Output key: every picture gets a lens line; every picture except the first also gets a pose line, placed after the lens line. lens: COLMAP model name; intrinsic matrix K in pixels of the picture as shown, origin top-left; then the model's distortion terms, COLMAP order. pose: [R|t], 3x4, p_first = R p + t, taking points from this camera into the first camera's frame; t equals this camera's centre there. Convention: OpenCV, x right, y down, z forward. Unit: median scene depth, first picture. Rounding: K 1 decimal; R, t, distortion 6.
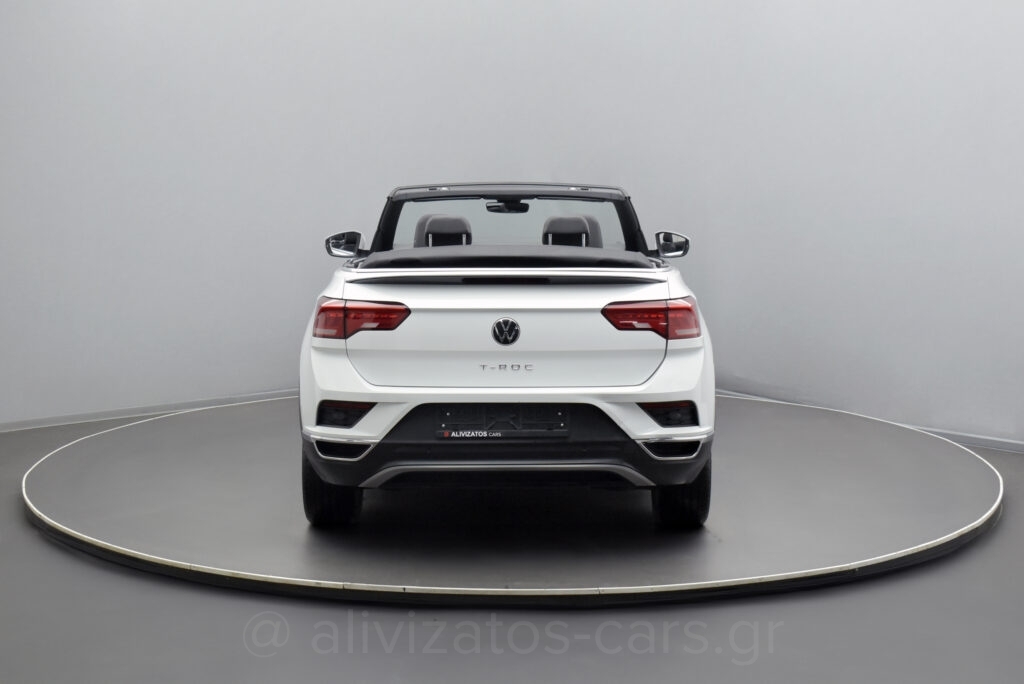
lens RADIAL K [[1617.7, 0, 517.5], [0, 1617.7, 344.5], [0, 0, 1]] dist [-0.074183, 0.000000]
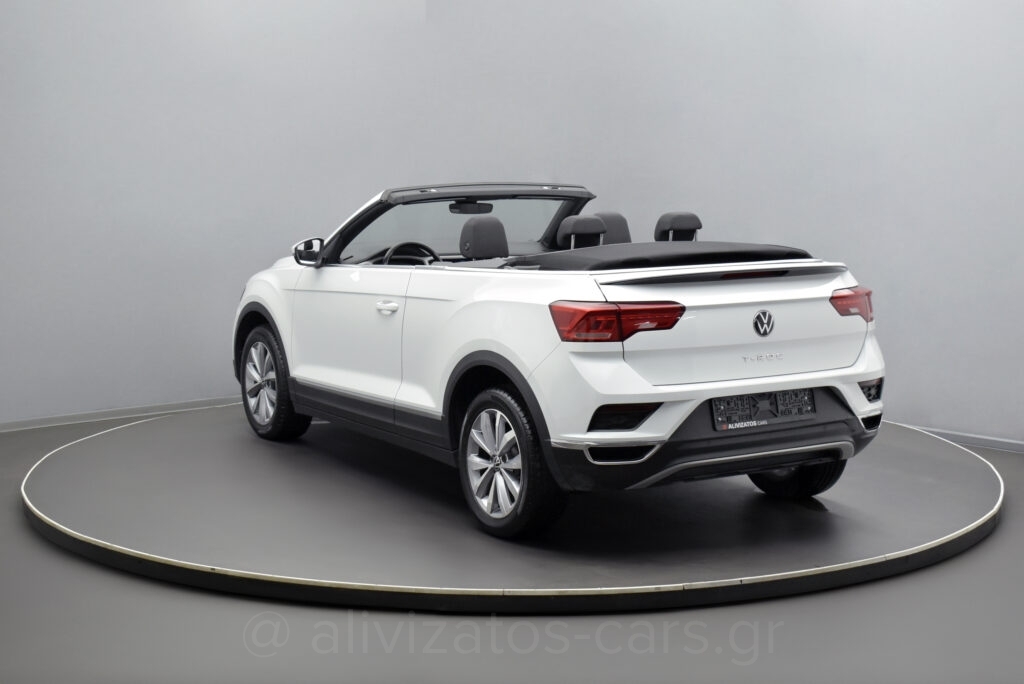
lens RADIAL K [[1669.0, 0, 511.6], [0, 1669.0, 342.3], [0, 0, 1]] dist [0.026218, 0.000000]
pose [[0.862680, -0.065329, 0.501512, -0.679778], [0.067800, 0.997610, 0.013327, -0.021019], [-0.501184, 0.022505, 0.865048, 0.151377]]
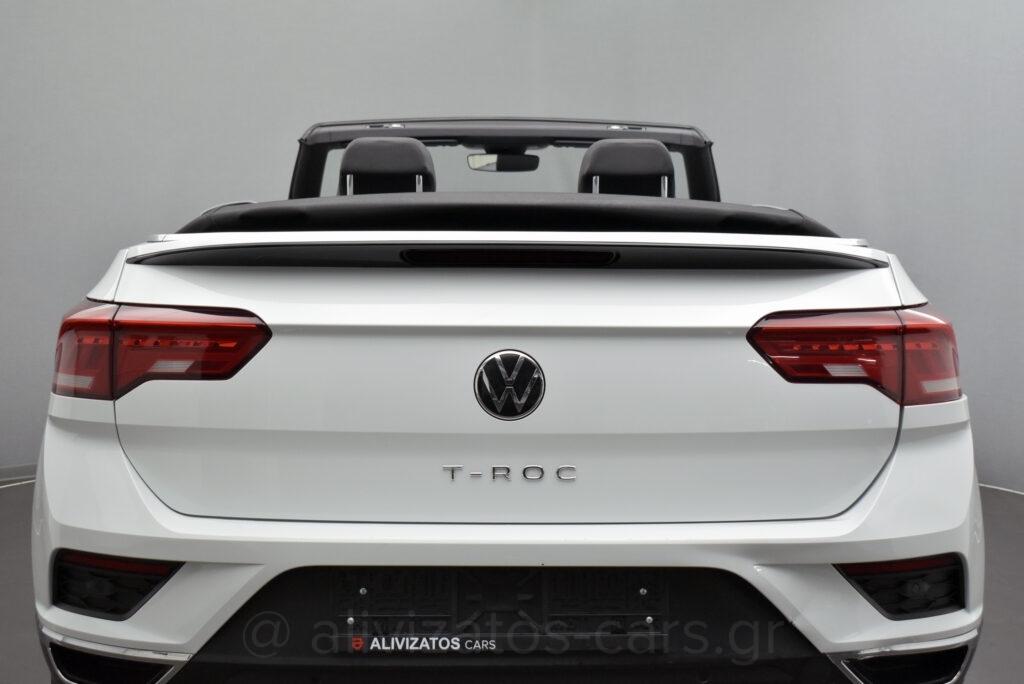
lens RADIAL K [[1422.9, 0, 509.5], [0, 1422.9, 338.4], [0, 0, 1]] dist [-0.013052, 0.000000]
pose [[0.999959, 0.005860, 0.006953, -0.009613], [-0.005722, 0.999789, -0.019738, -0.012332], [-0.007067, 0.019698, 0.999781, 0.644696]]
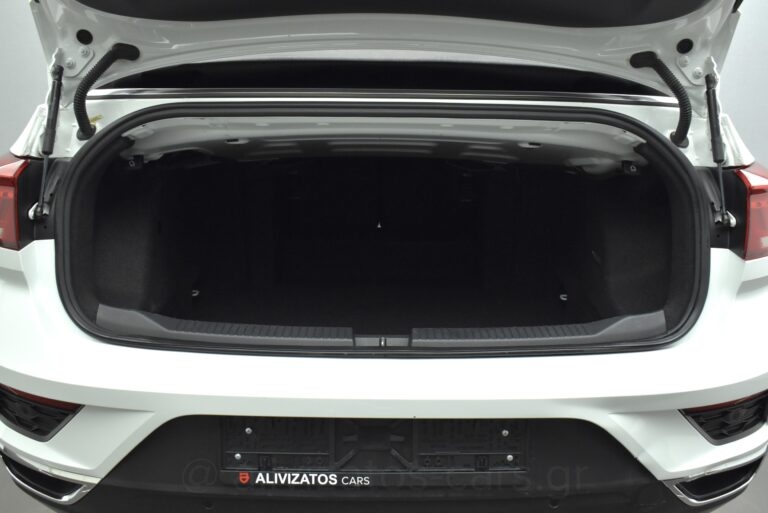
lens RADIAL K [[664.7, 0, 372.1], [0, 664.7, 266.1], [0, 0, 1]] dist [-0.034133, 0.008759]
pose [[0.999901, 0.014014, -0.001395, -0.010038], [-0.013615, 0.987241, 0.158651, -0.029131], [0.003600, -0.158616, 0.987334, 0.825694]]
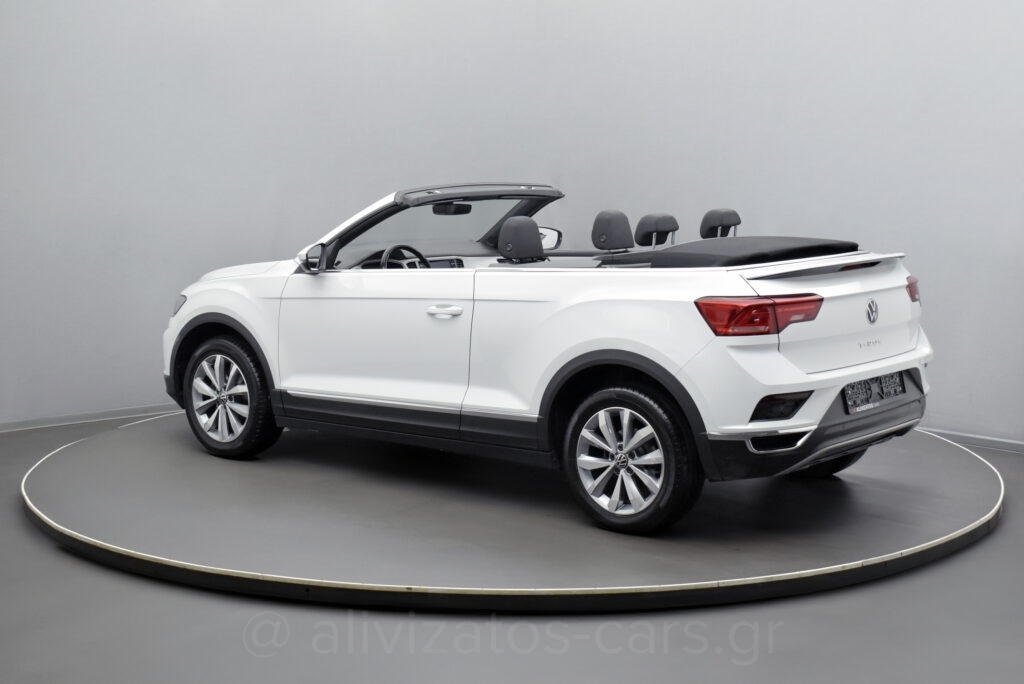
lens RADIAL K [[1669.0, 0, 512.6], [0, 1669.0, 342.1], [0, 0, 1]] dist [0.026218, 0.000000]
pose [[0.644046, -0.099218, 0.758526, -1.023765], [0.102706, 0.993791, 0.042787, -0.060794], [-0.758061, 0.050348, 0.650237, 0.440637]]
